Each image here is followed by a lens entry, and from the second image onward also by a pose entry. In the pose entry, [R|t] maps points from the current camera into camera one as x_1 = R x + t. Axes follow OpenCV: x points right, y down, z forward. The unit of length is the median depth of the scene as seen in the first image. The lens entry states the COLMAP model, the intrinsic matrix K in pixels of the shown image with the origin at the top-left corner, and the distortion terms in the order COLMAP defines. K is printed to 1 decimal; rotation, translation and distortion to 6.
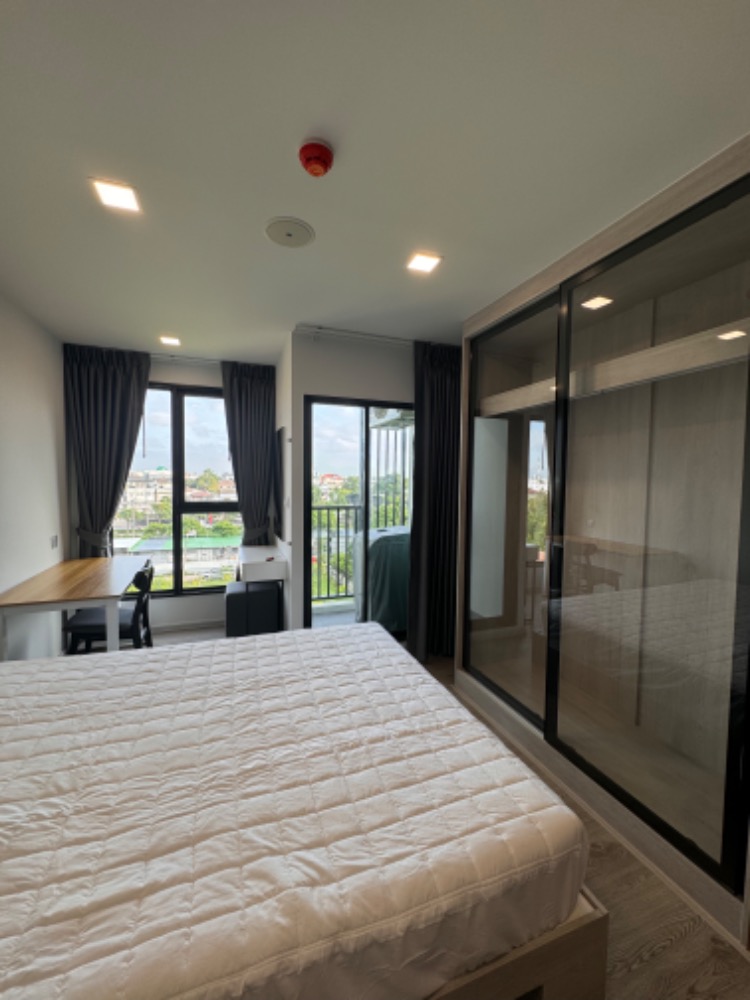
lens RADIAL K [[397.4, 0, 375.9], [0, 397.4, 499.9], [0, 0, 1]] dist [-0.002908, 0.000547]
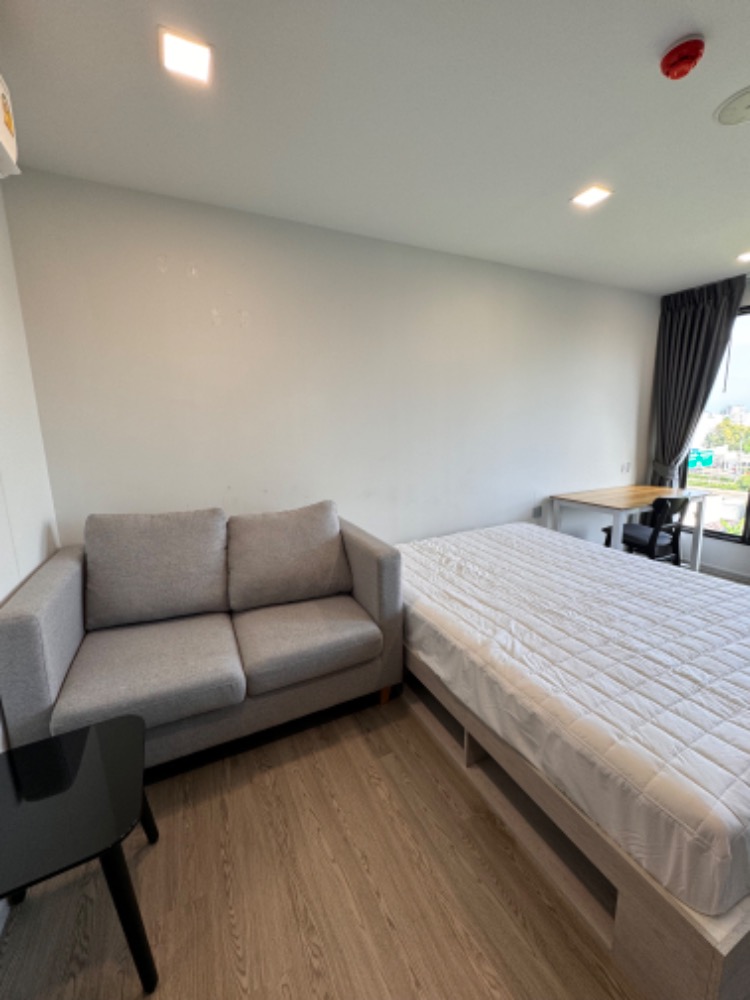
lens RADIAL K [[397.4, 0, 374.9], [0, 397.4, 499.0], [0, 0, 1]] dist [-0.002908, 0.000547]
pose [[0.084832, 0.164185, -0.982775, 0.799740], [-0.032008, 0.986271, 0.162006, 0.049717], [0.995881, 0.017714, 0.088922, 0.173127]]
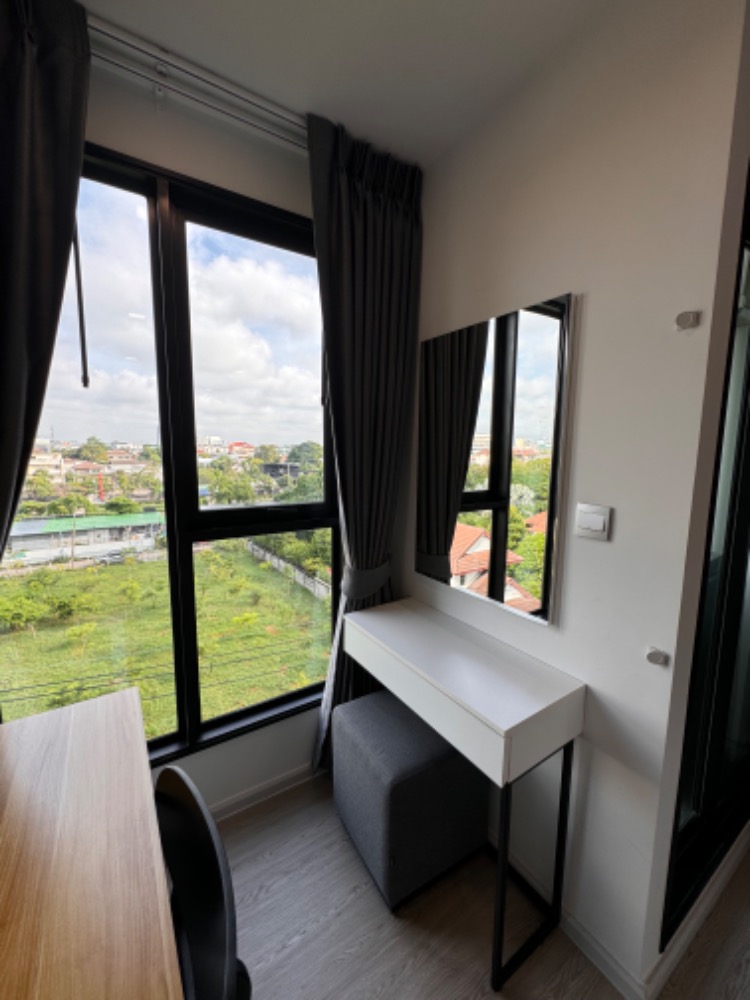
lens RADIAL K [[397.4, 0, 369.9], [0, 397.4, 500.8], [0, 0, 1]] dist [-0.002908, 0.000547]
pose [[0.978402, -0.033002, 0.204059, -1.033793], [0.016229, 0.996390, 0.083329, -0.091920], [-0.206073, -0.078218, 0.975406, 1.520826]]
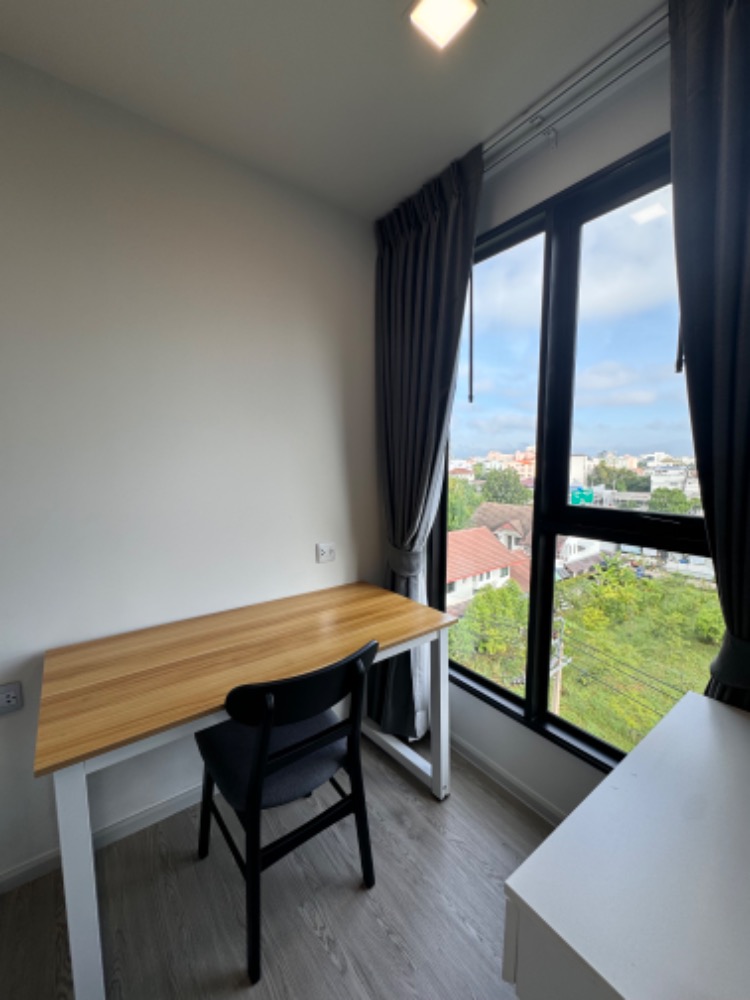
lens RADIAL K [[397.4, 0, 375.5], [0, 397.4, 500.7], [0, 0, 1]] dist [-0.002908, 0.000547]
pose [[0.278980, 0.081514, -0.956831, -0.403578], [-0.049689, 0.996281, 0.070387, -0.047797], [0.959011, 0.027907, 0.281993, 1.833607]]
